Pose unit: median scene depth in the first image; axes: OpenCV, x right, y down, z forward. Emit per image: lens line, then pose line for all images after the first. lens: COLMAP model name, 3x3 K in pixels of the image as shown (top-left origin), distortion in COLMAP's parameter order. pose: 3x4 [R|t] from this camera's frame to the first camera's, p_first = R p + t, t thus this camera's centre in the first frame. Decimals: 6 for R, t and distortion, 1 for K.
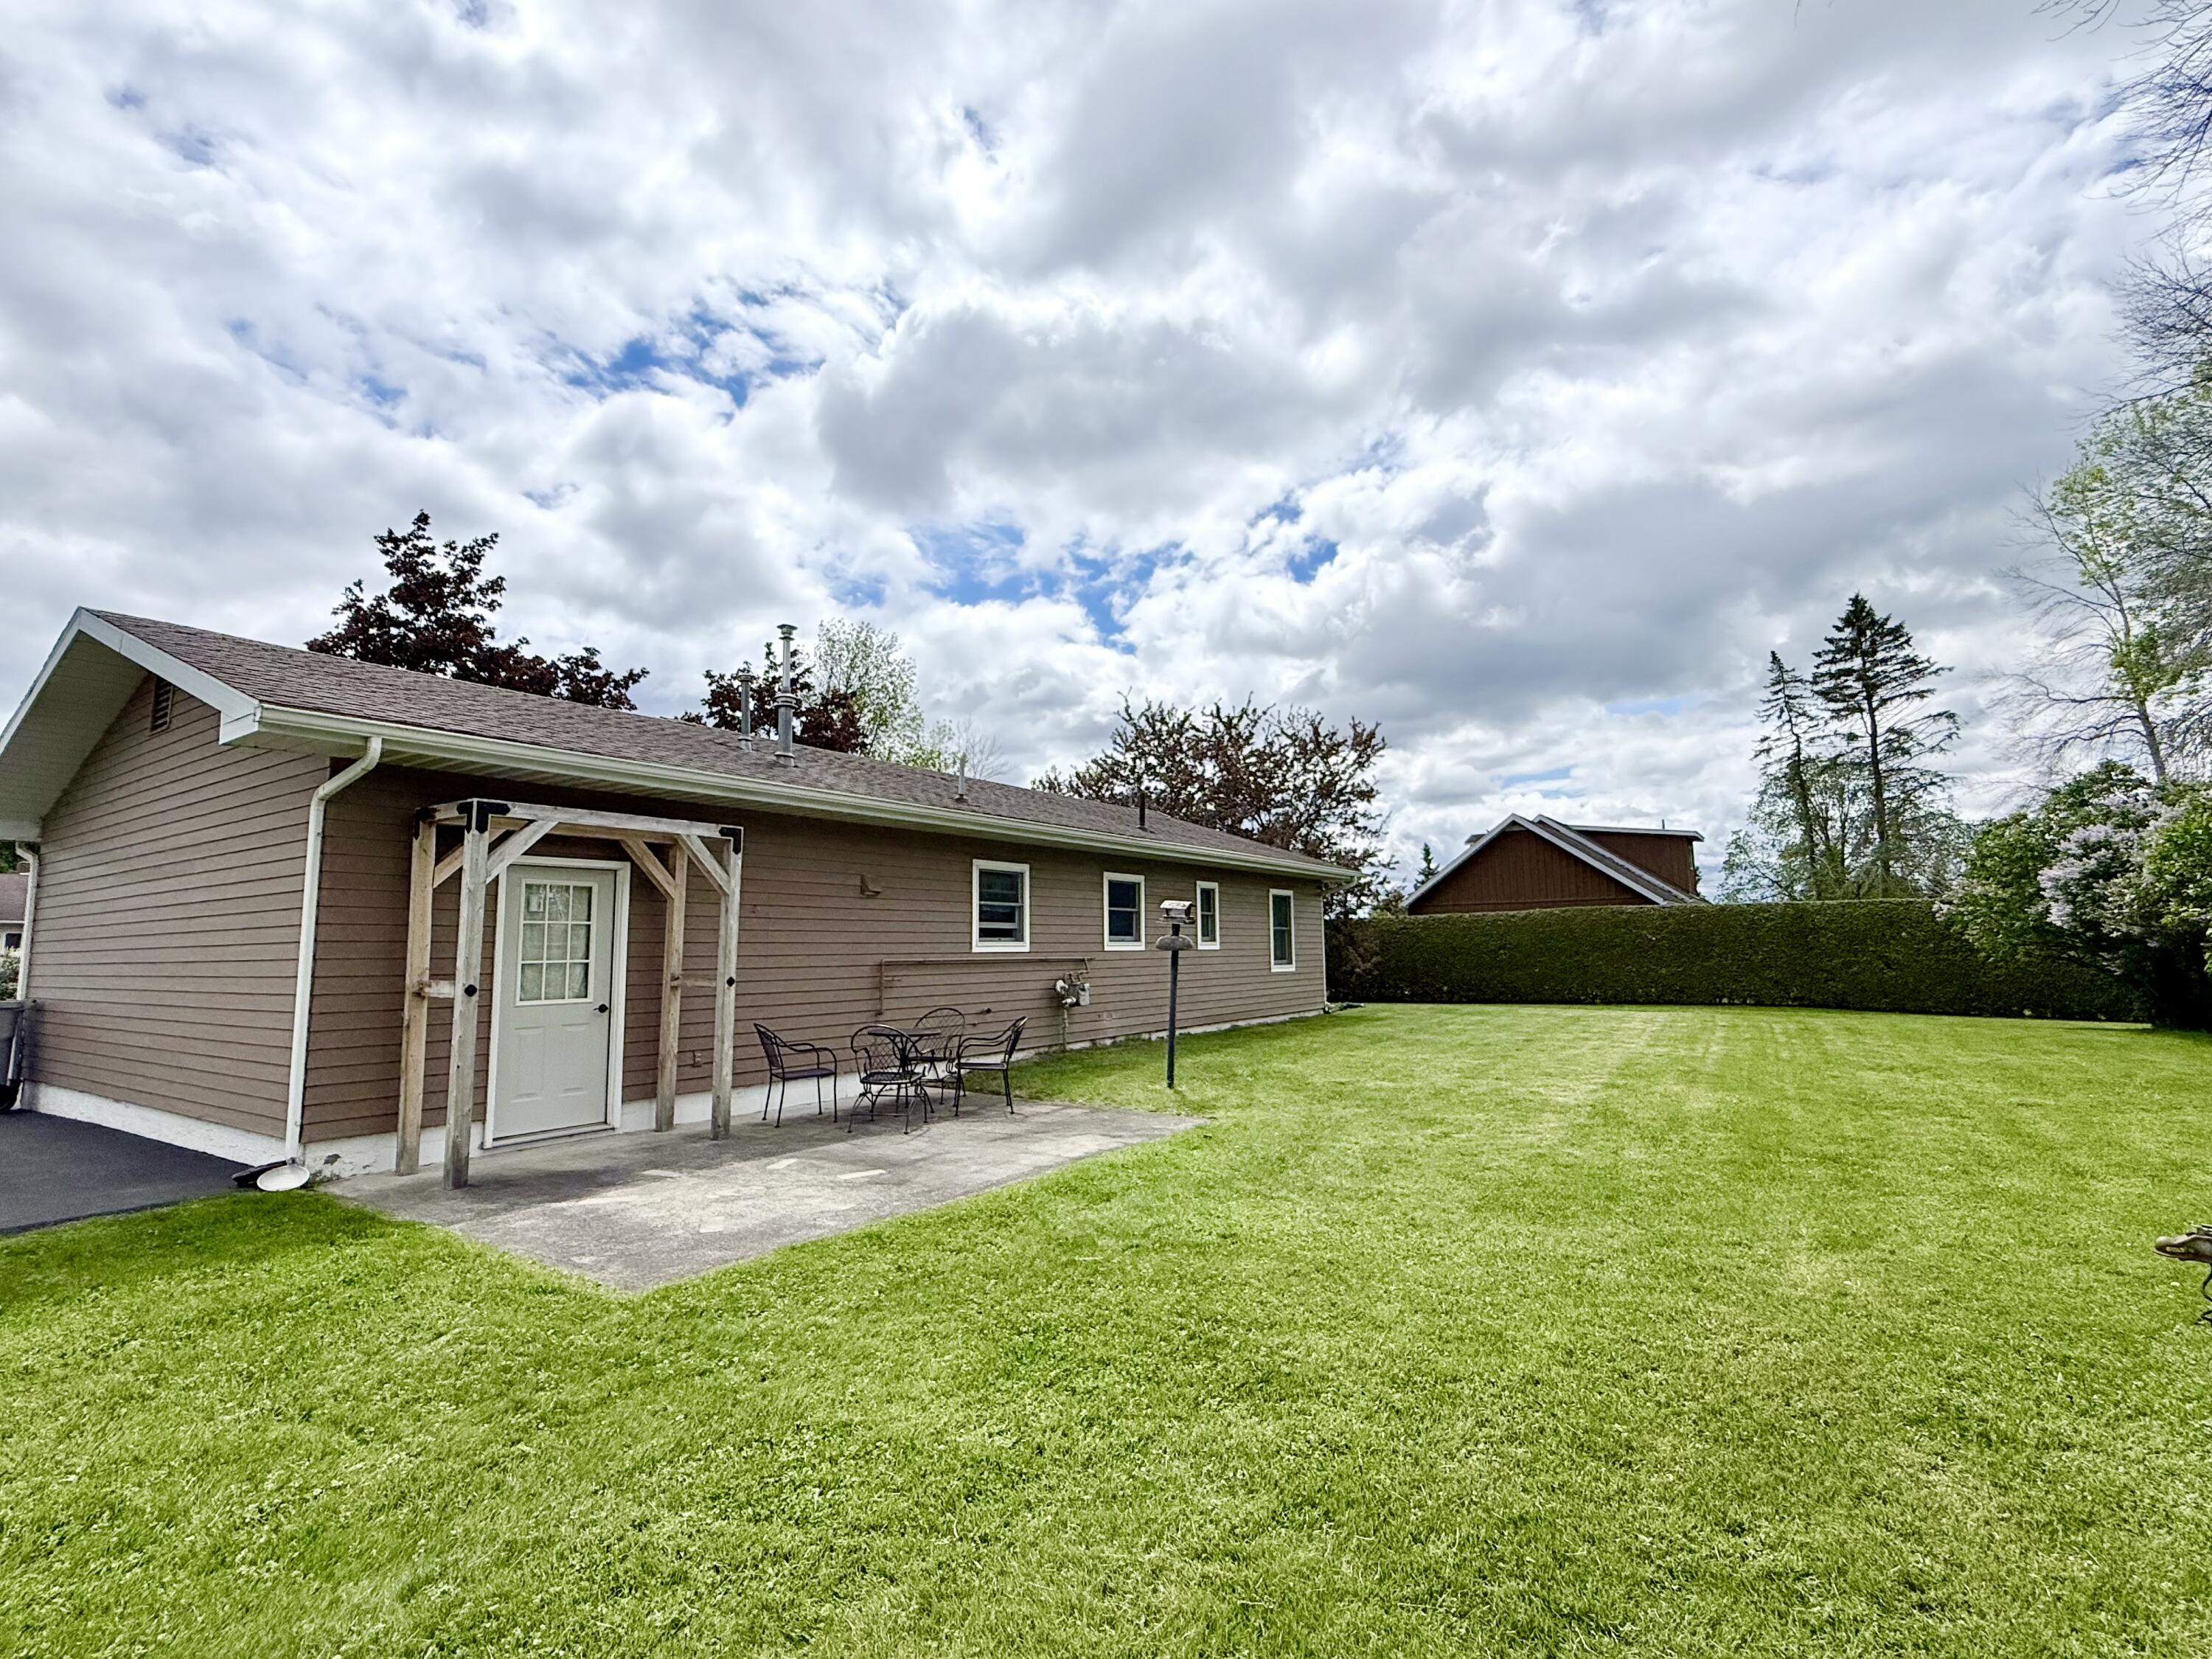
lens RADIAL K [[1025.9, 0, 1103.0], [0, 1025.9, 833.7], [0, 0, 1]] dist [-0.000491, -0.000012]
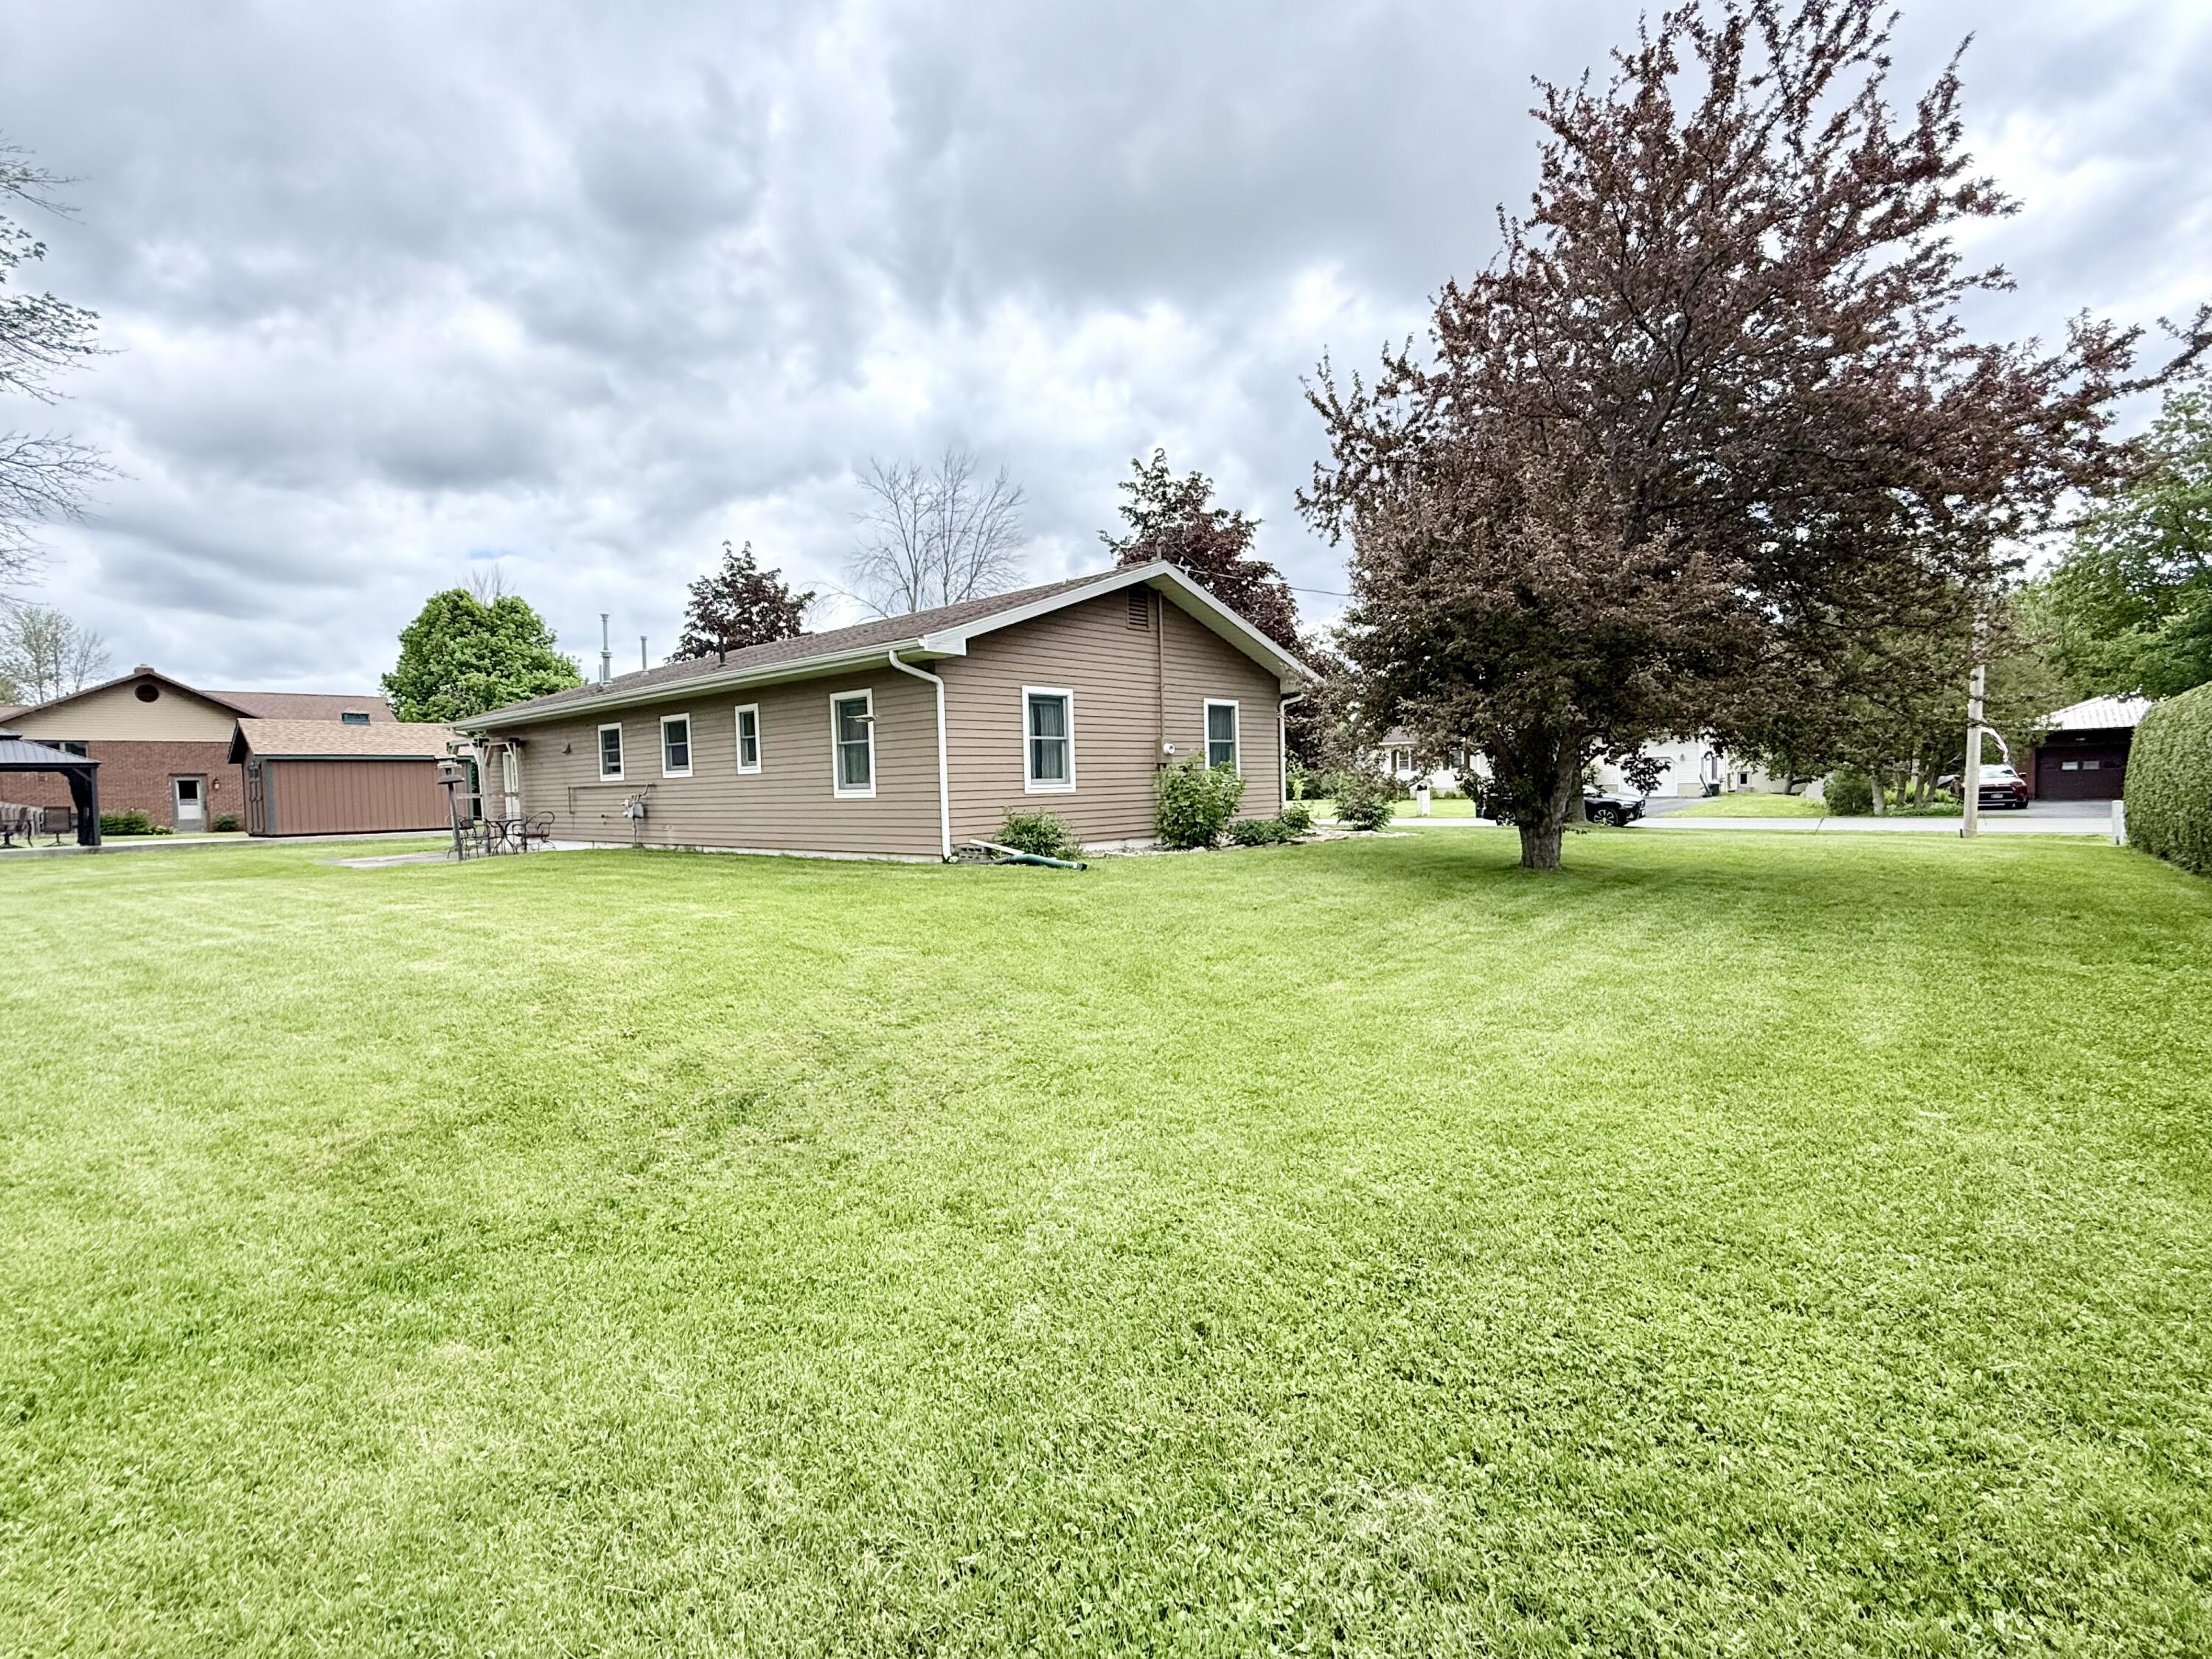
lens RADIAL K [[1025.9, 0, 1102.9], [0, 1025.9, 827.0], [0, 0, 1]] dist [-0.000491, -0.000012]
pose [[-0.114491, 0.079900, -0.990206, 1.130076], [0.160332, 0.985179, 0.060957, 0.170498], [0.980401, -0.151782, -0.125605, 1.564970]]
